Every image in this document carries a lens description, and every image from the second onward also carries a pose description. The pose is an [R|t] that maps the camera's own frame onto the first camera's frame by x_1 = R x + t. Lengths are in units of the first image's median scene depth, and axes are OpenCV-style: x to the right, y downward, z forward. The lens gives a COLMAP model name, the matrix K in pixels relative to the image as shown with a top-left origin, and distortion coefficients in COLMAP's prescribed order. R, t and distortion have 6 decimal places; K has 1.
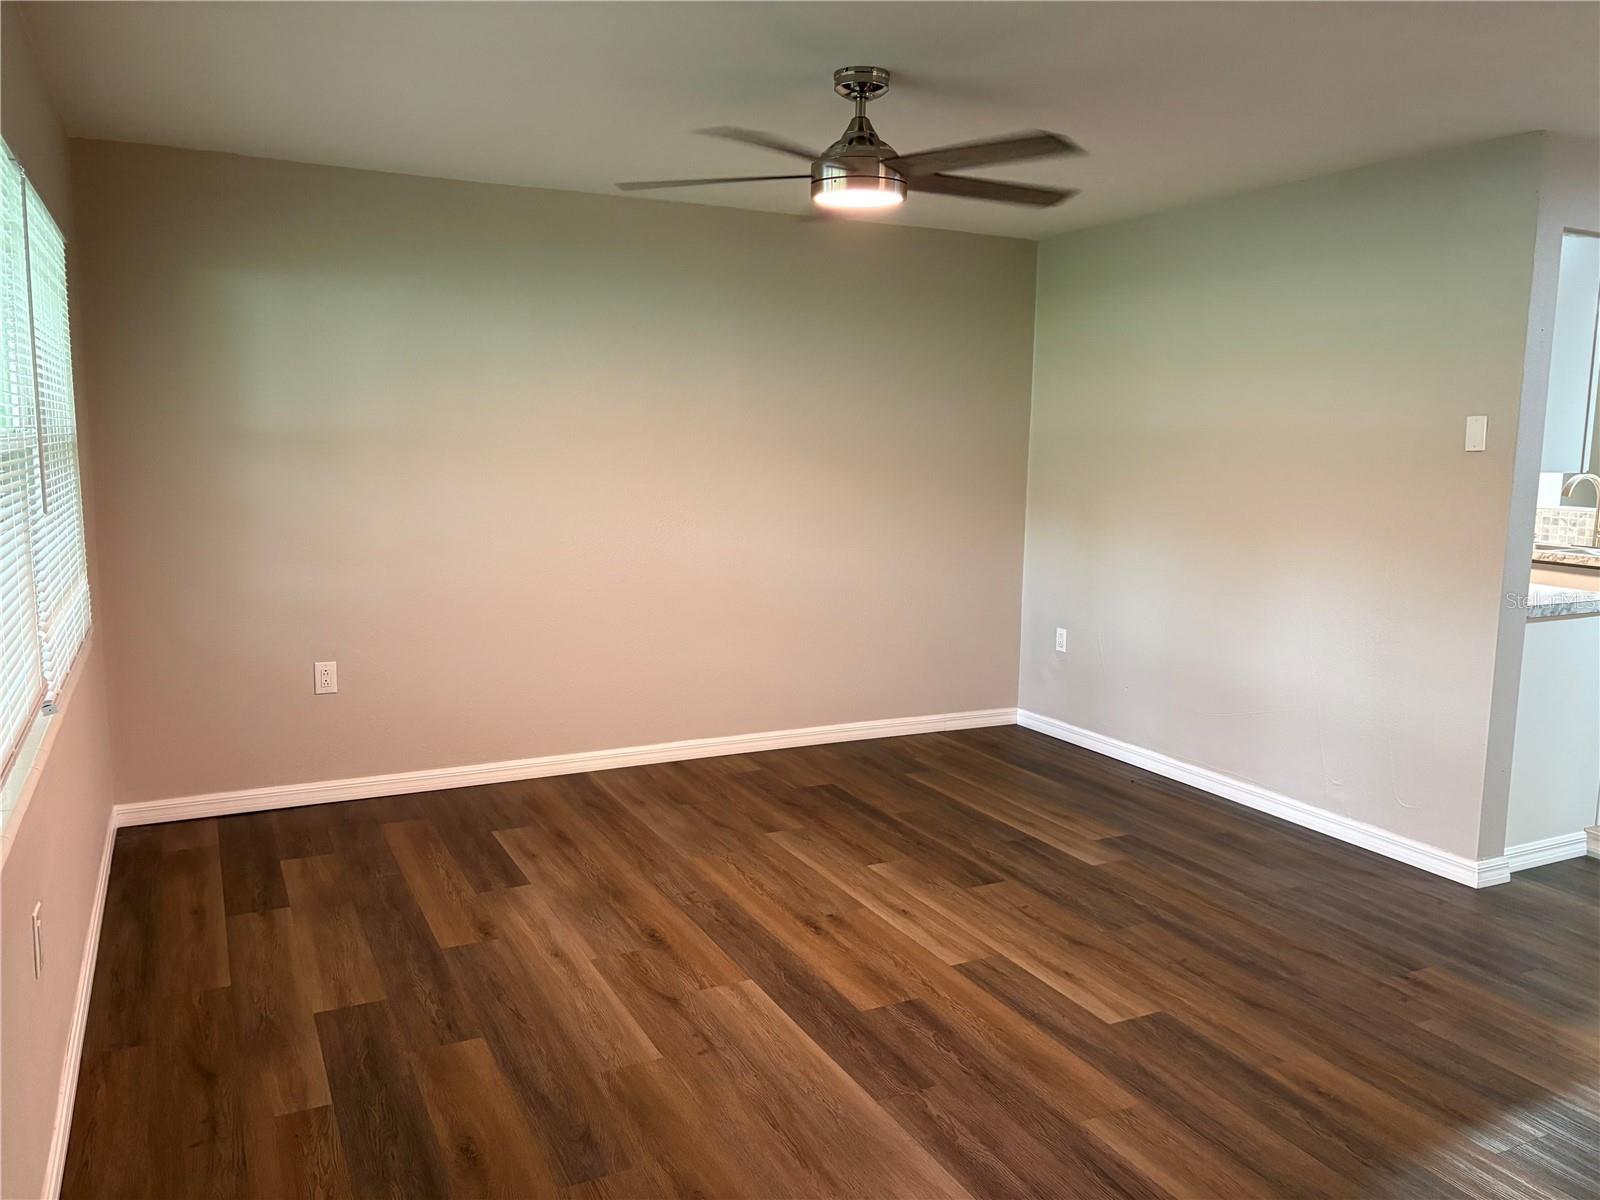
lens RADIAL K [[1211.3, 0, 800.9], [0, 1211.3, 602.8], [0, 0, 1]] dist [0.049033, -0.058446]
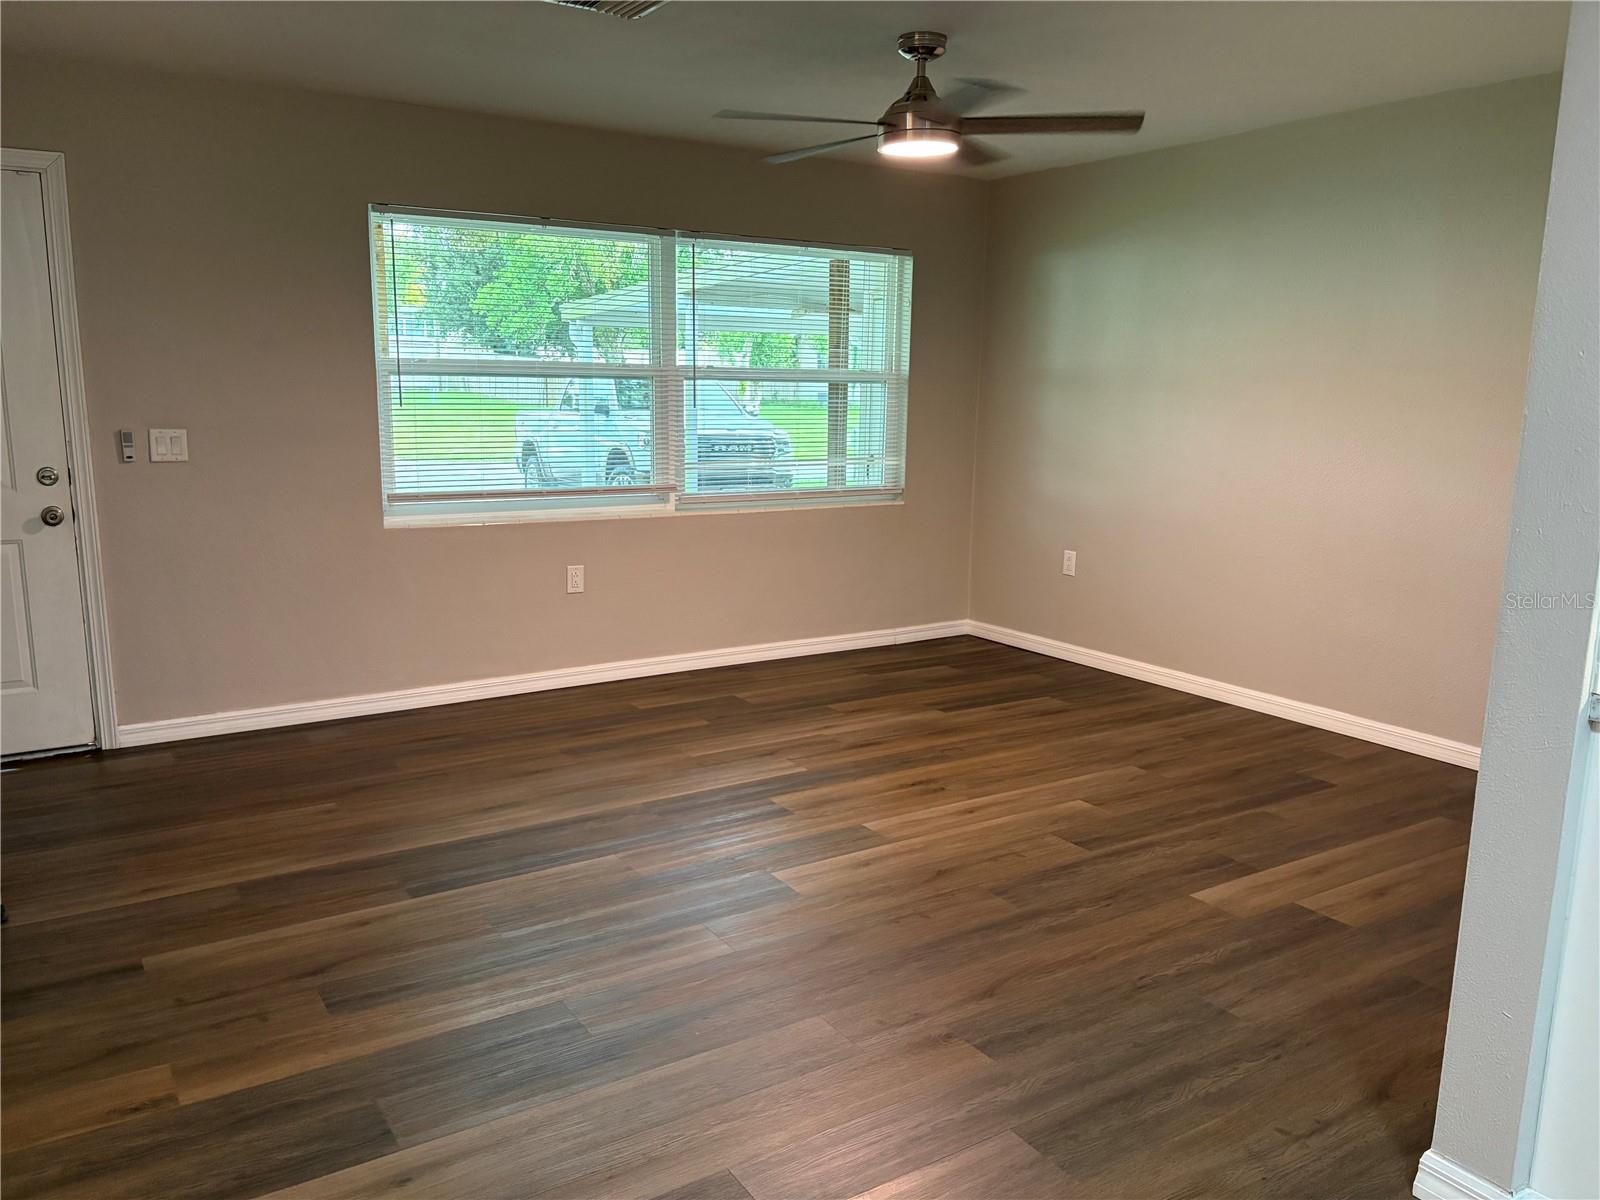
lens RADIAL K [[1211.3, 0, 796.6], [0, 1211.3, 599.9], [0, 0, 1]] dist [0.049033, -0.058446]
pose [[0.097682, 0.157567, -0.982665, 0.969562], [-0.150741, 0.978338, 0.141888, -0.045617], [0.983735, 0.134268, 0.119318, 0.635282]]
